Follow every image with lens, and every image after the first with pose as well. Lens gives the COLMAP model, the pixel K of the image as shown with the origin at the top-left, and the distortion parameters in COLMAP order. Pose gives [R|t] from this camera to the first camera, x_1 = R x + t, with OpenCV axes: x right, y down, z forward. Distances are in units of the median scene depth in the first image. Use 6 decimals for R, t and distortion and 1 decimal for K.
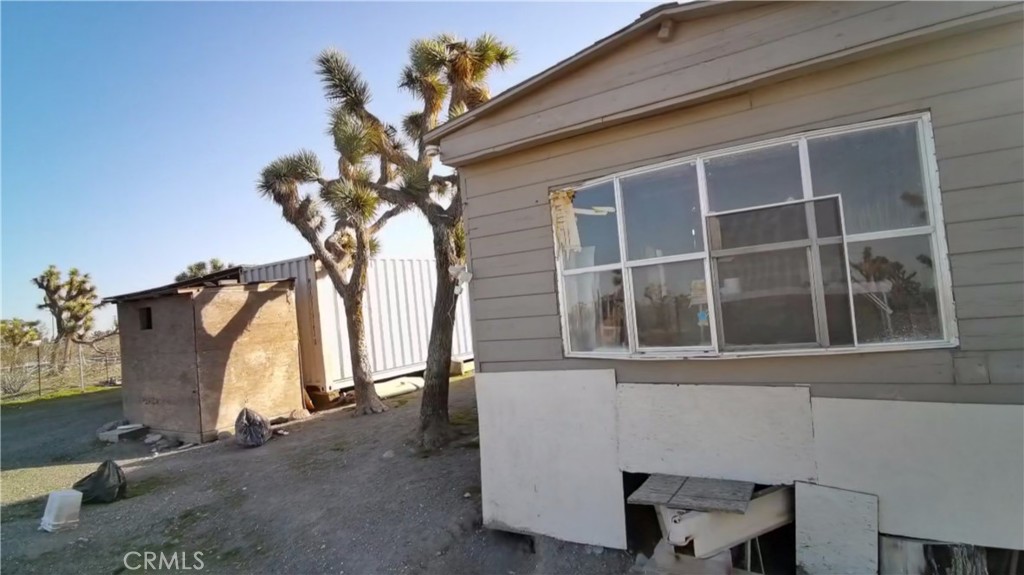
lens RADIAL K [[587.8, 0, 490.7], [0, 587.8, 286.5], [0, 0, 1]] dist [0.002241, 0.000174]
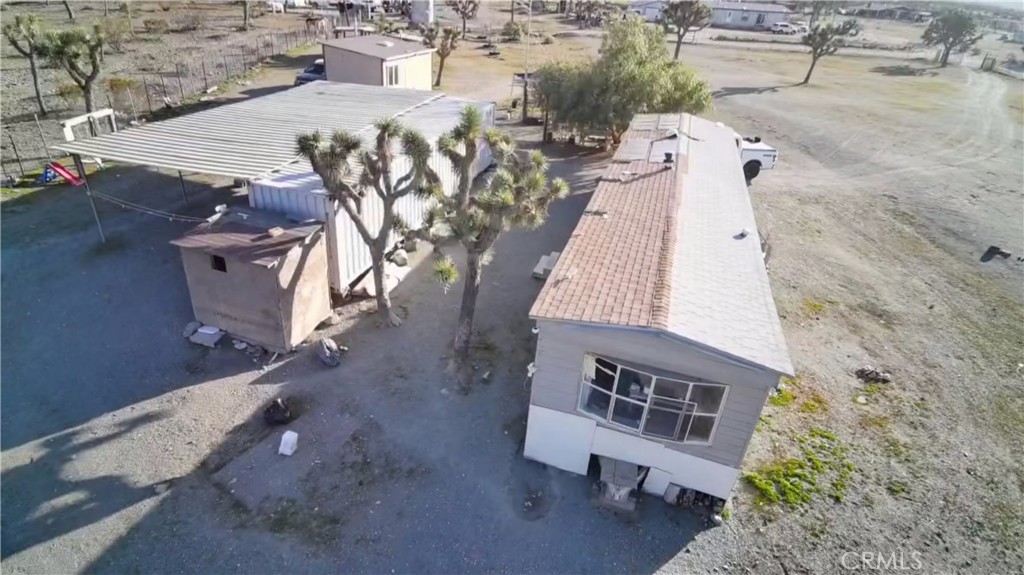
lens RADIAL K [[569.7, 0, 514.6], [0, 569.7, 292.3], [0, 0, 1]] dist [0.013900, -0.000167]
pose [[0.938066, -0.008155, 0.346359, -0.444843], [-0.173987, 0.853428, 0.491314, -0.680889], [-0.299599, -0.521148, 0.799153, -0.252026]]
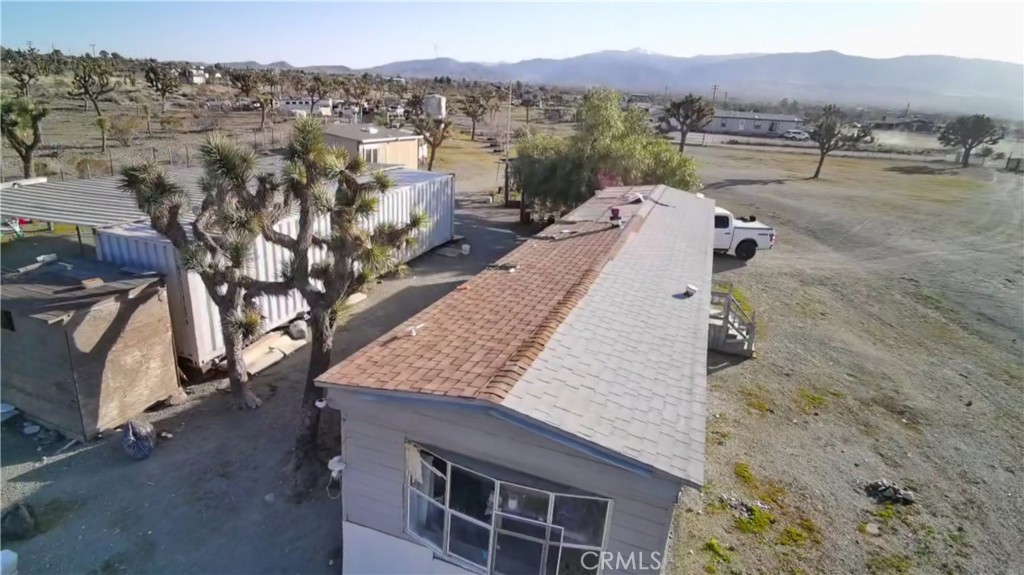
lens RADIAL K [[569.2, 0, 510.0], [0, 569.2, 283.3], [0, 0, 1]] dist [0.016344, -0.001797]
pose [[0.955934, 0.065394, 0.286205, -0.041412], [-0.161784, 0.930834, 0.327679, -0.518884], [-0.244981, -0.359543, 0.900396, -0.097256]]
